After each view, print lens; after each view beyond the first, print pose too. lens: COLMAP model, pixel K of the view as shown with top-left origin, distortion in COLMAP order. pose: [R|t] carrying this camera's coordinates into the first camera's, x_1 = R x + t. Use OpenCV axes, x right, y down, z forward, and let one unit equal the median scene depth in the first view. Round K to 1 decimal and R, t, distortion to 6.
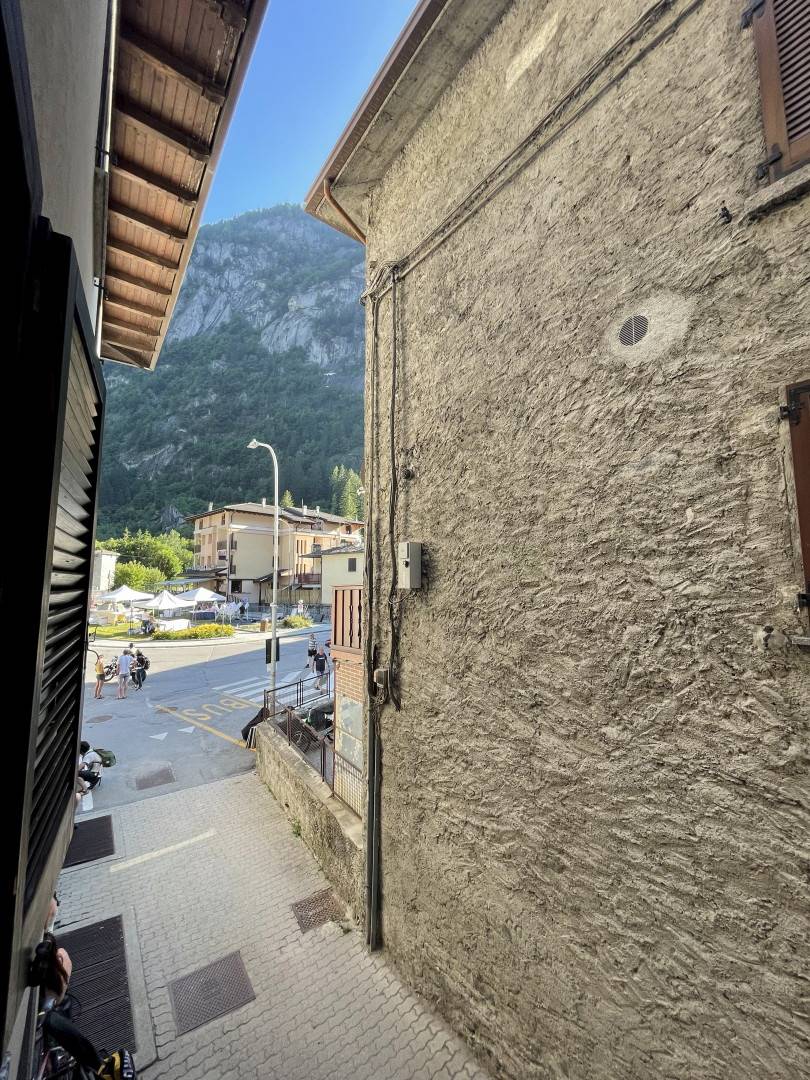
lens RADIAL K [[438.3, 0, 409.6], [0, 438.3, 535.2], [0, 0, 1]] dist [-0.001944, 0.001135]
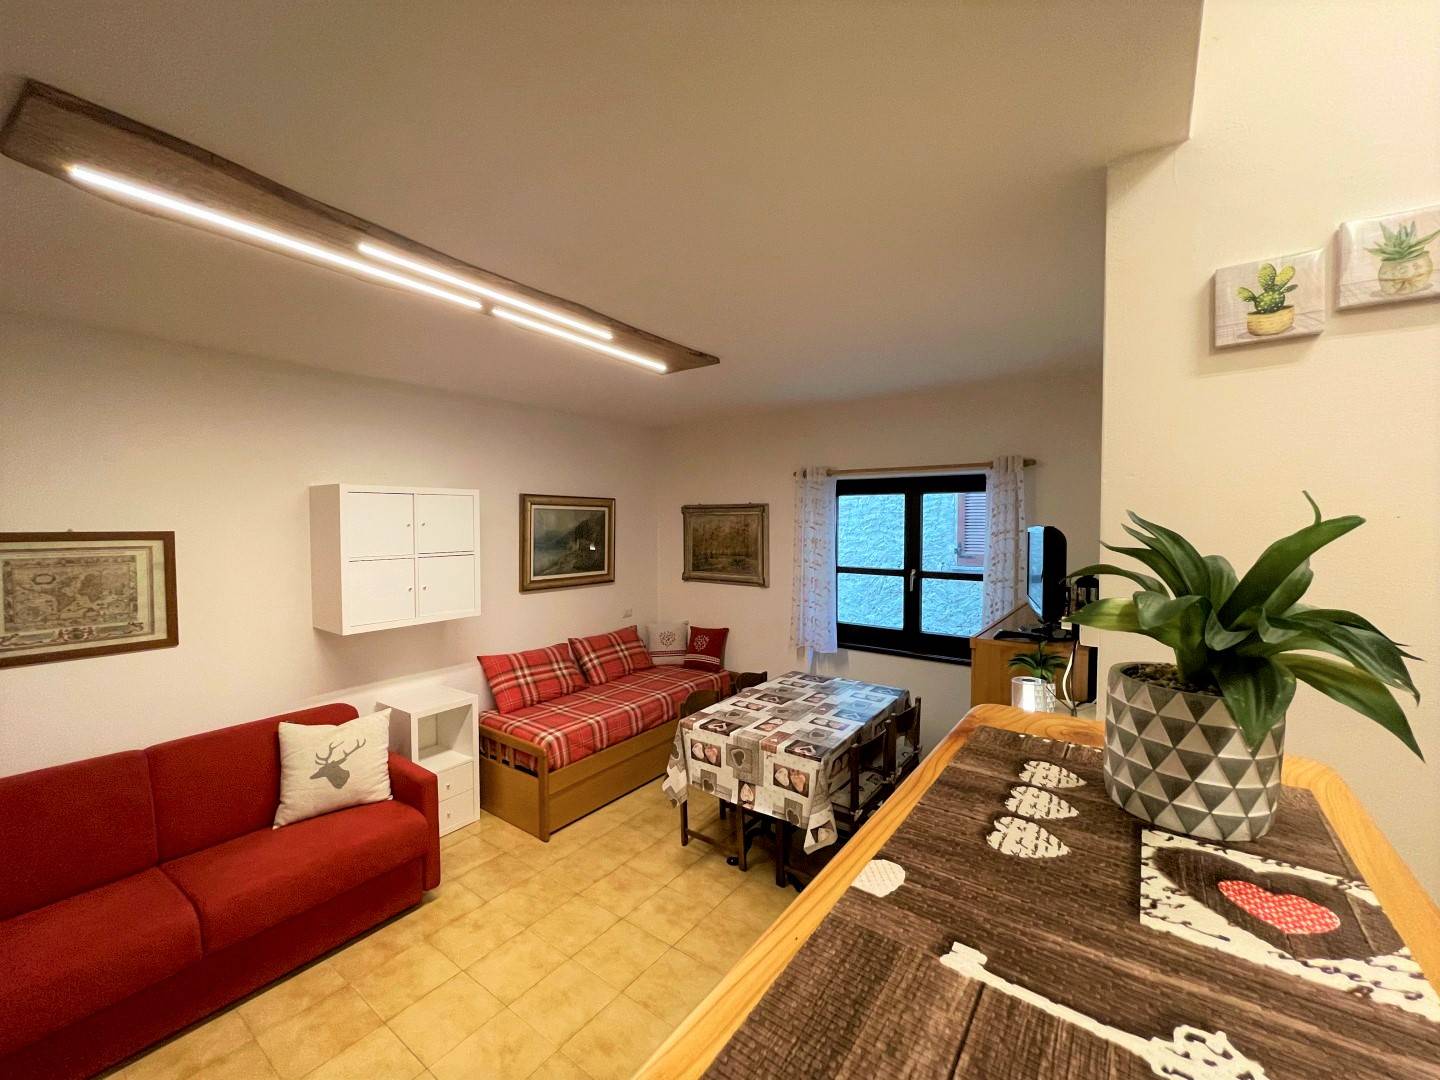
lens RADIAL K [[584.3, 0, 718.6], [0, 584.3, 538.3], [0, 0, 1]] dist [-0.001944, 0.001135]
pose [[0.951688, -0.009467, 0.306919, -0.858577], [-0.034780, 0.989769, 0.138375, -0.207017], [-0.305089, -0.142364, 0.941622, -1.046482]]
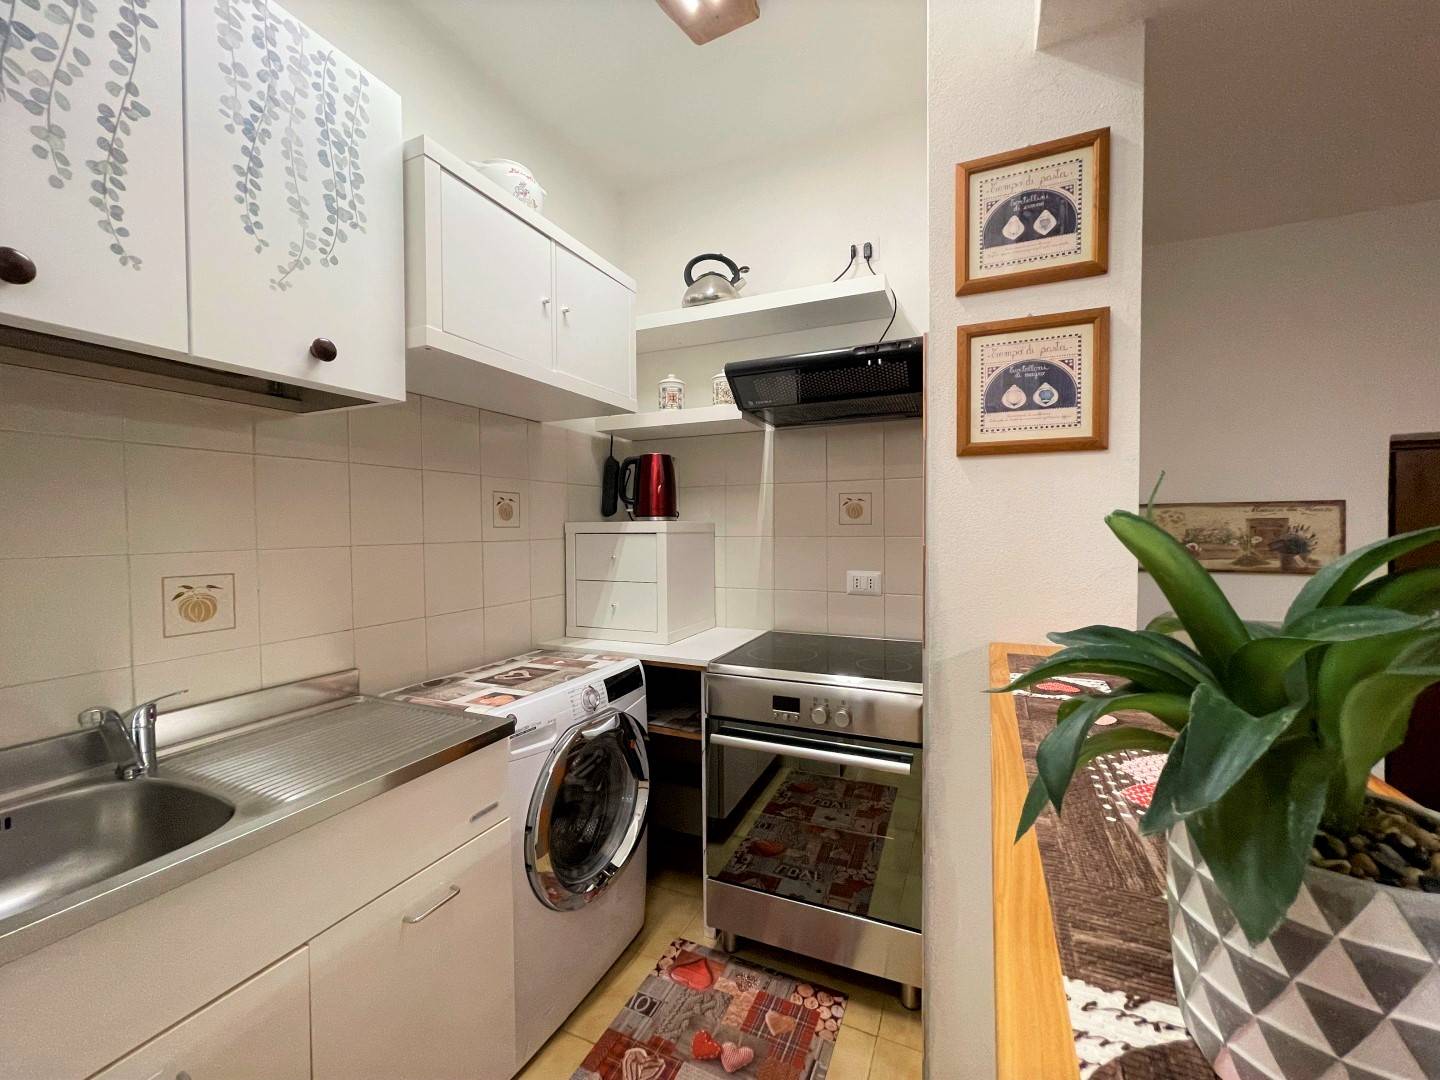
lens RADIAL K [[584.3, 0, 717.4], [0, 584.3, 538.1], [0, 0, 1]] dist [-0.001944, 0.001135]
pose [[-0.871319, 0.020206, -0.490301, -0.672219], [0.065217, 0.995057, -0.074889, -0.197498], [0.486365, -0.097228, -0.868329, -0.963204]]
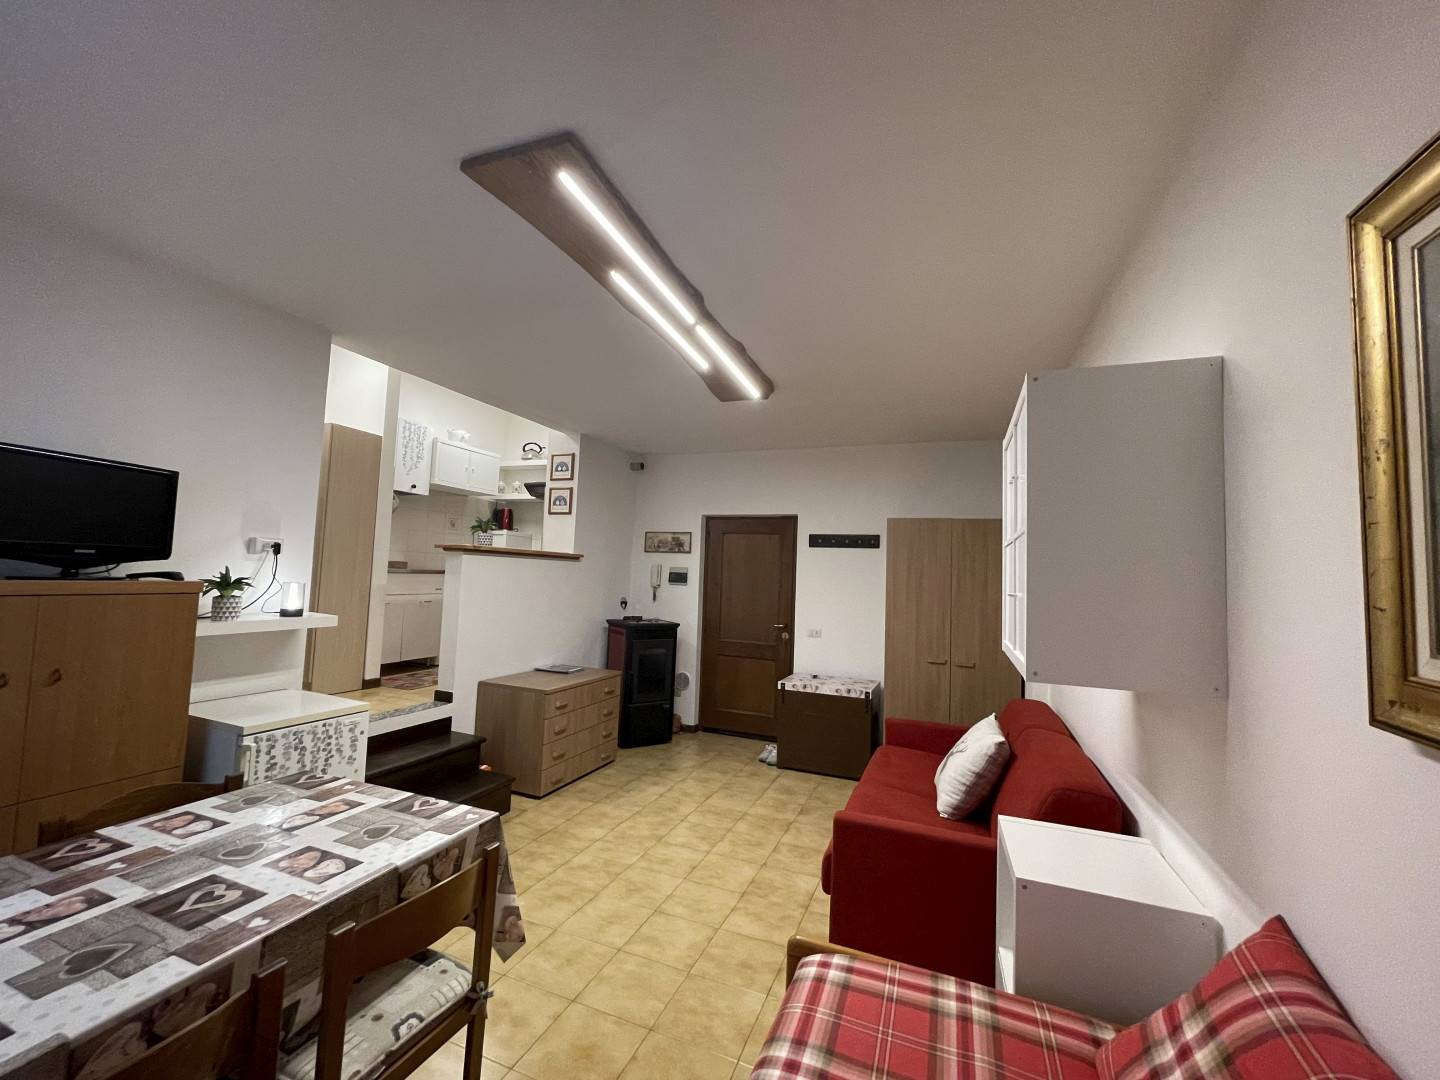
lens RADIAL K [[584.3, 0, 716.0], [0, 584.3, 539.3], [0, 0, 1]] dist [-0.001944, 0.001135]
pose [[-0.850924, -0.062481, -0.521560, -0.532811], [0.023123, 0.987483, -0.156022, 0.049063], [0.524780, -0.144824, -0.838828, 0.294873]]
